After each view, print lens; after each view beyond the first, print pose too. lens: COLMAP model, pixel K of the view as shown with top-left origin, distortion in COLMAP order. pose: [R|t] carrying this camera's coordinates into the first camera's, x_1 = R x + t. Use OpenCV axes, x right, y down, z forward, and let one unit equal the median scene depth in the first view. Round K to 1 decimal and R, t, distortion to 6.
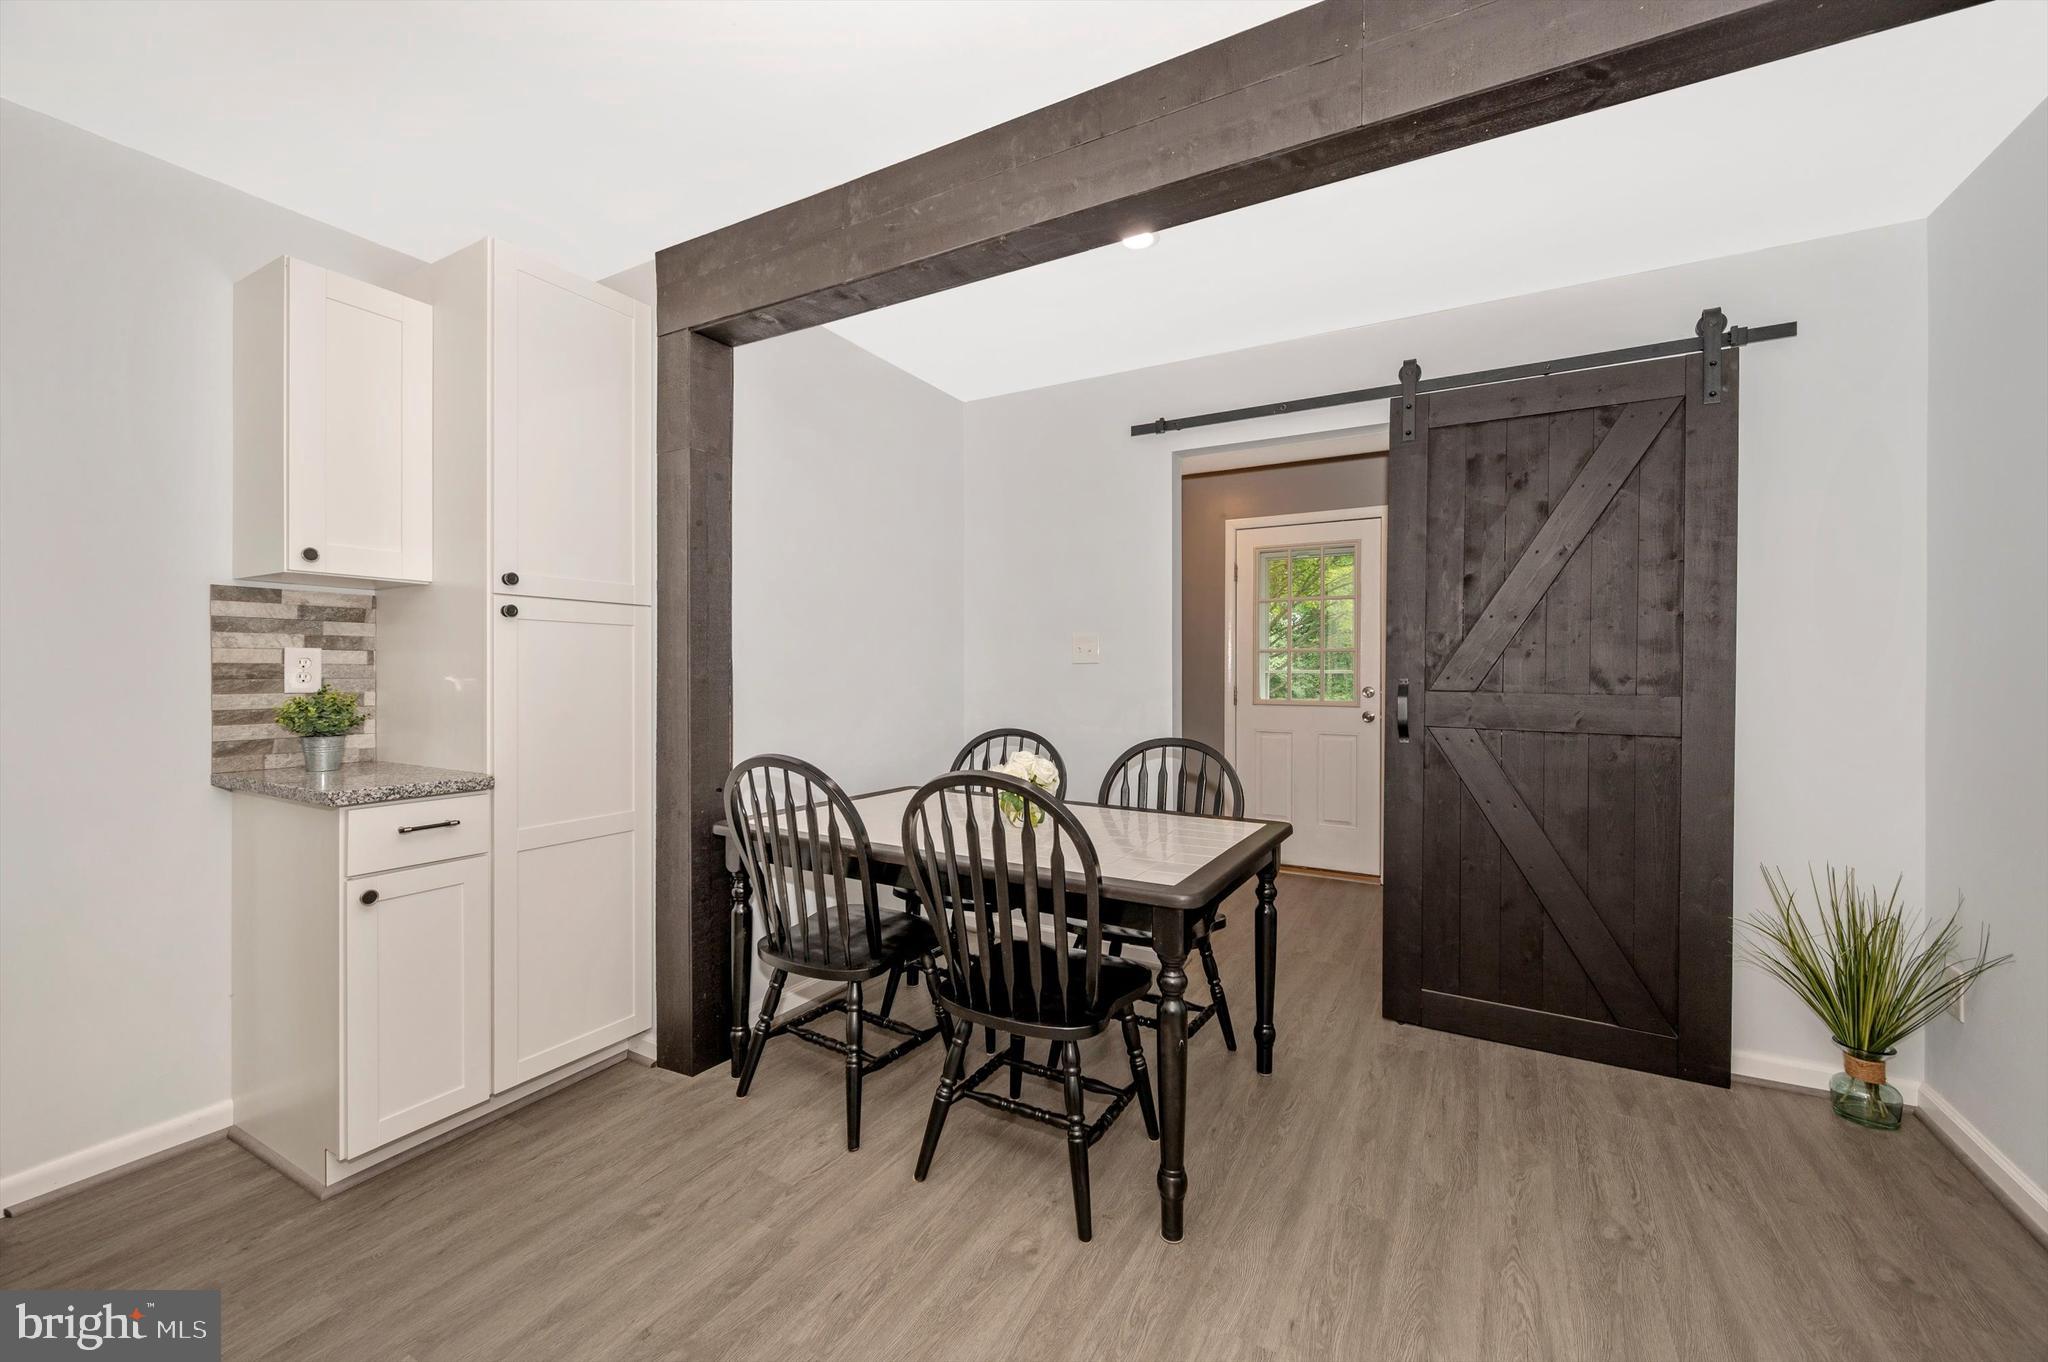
lens RADIAL K [[809.9, 0, 1024.0], [0, 809.9, 681.0], [0, 0, 1]] dist [-0.000458, 0.000190]
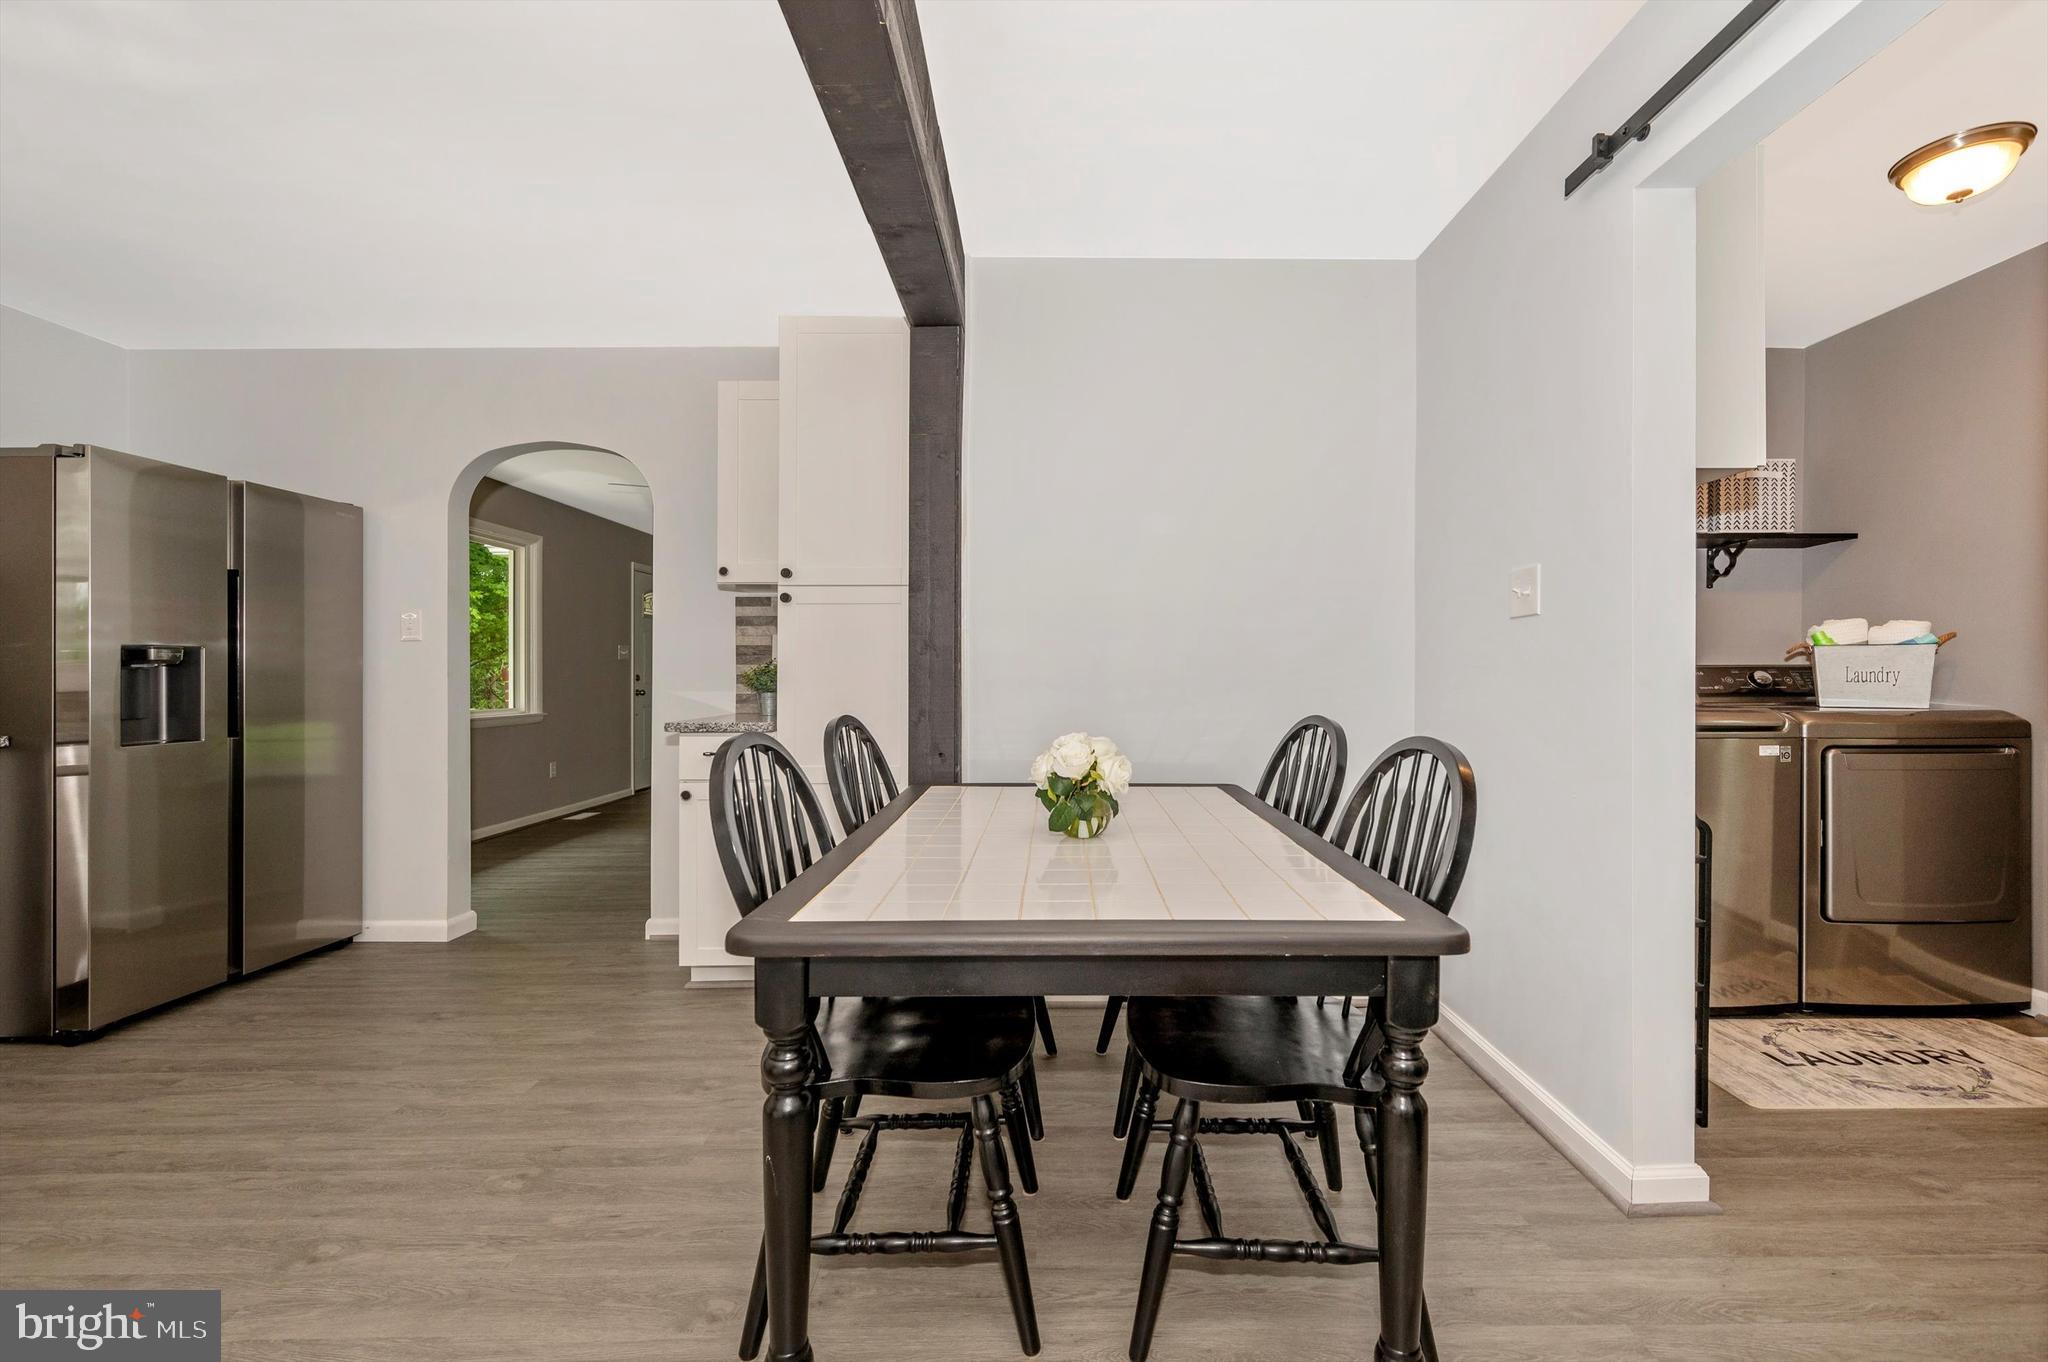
lens RADIAL K [[821.5, 0, 1044.6], [0, 821.5, 671.8], [0, 0, 1]] dist [0.002282, 0.000517]
pose [[0.487187, -0.008391, -0.873257, 0.740493], [-0.001602, 0.999944, -0.010502, 0.047385], [0.873296, 0.006515, 0.487146, 0.732629]]
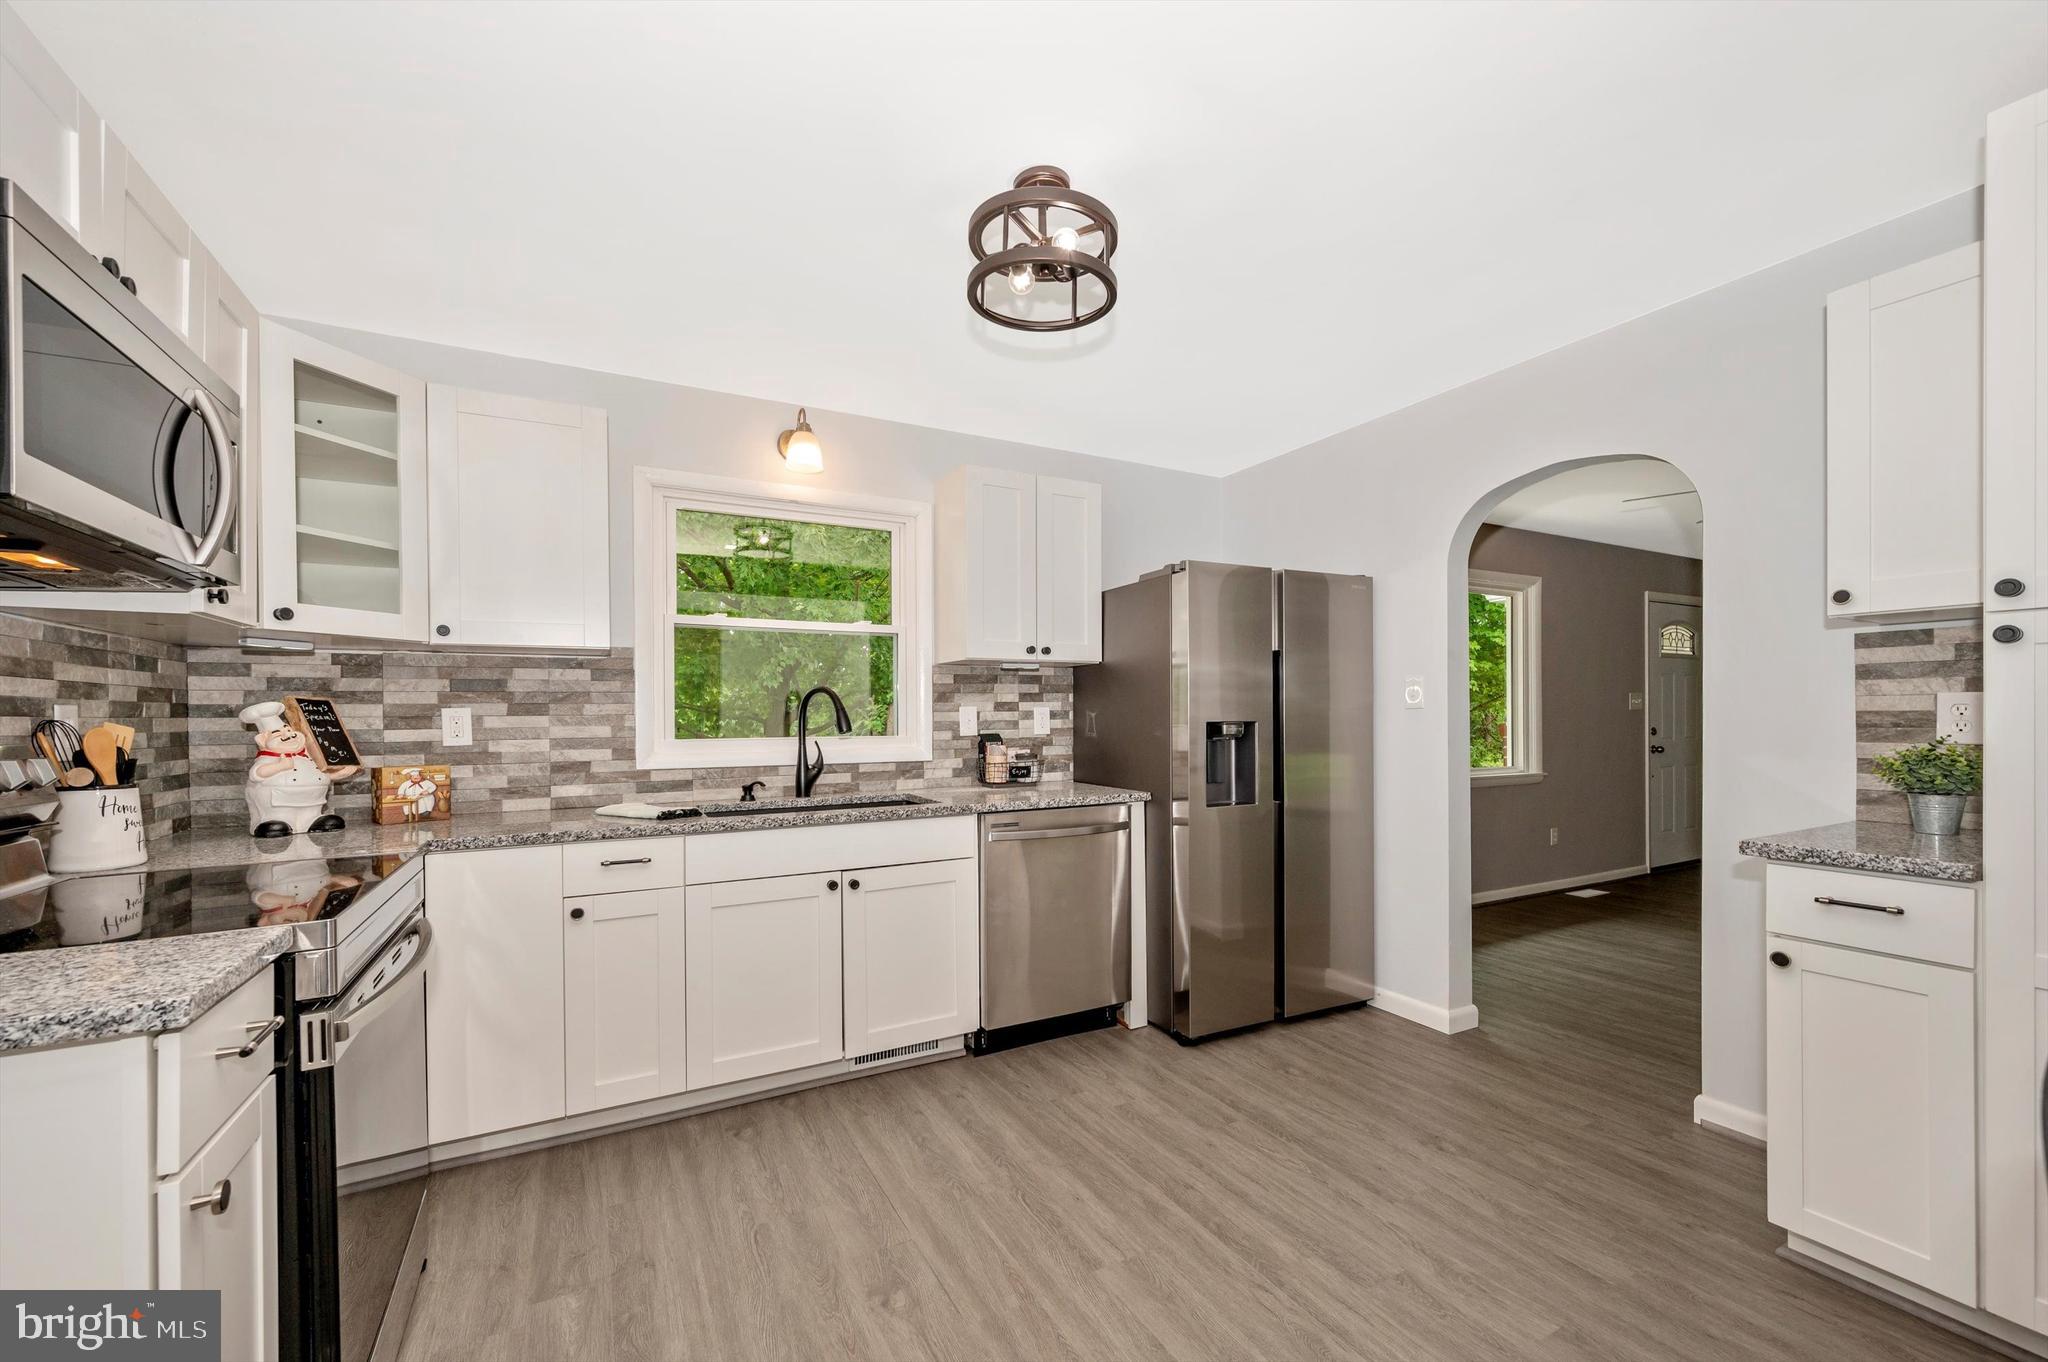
lens RADIAL K [[831.7, 0, 1068.9], [0, 831.7, 713.4], [0, 0, 1]] dist [-0.000723, 0.000008]
pose [[-0.522161, -0.001689, -0.852845, 0.403456], [-0.002583, 0.999997, -0.000399, -0.016129], [0.852843, 0.001995, -0.522164, 0.697088]]
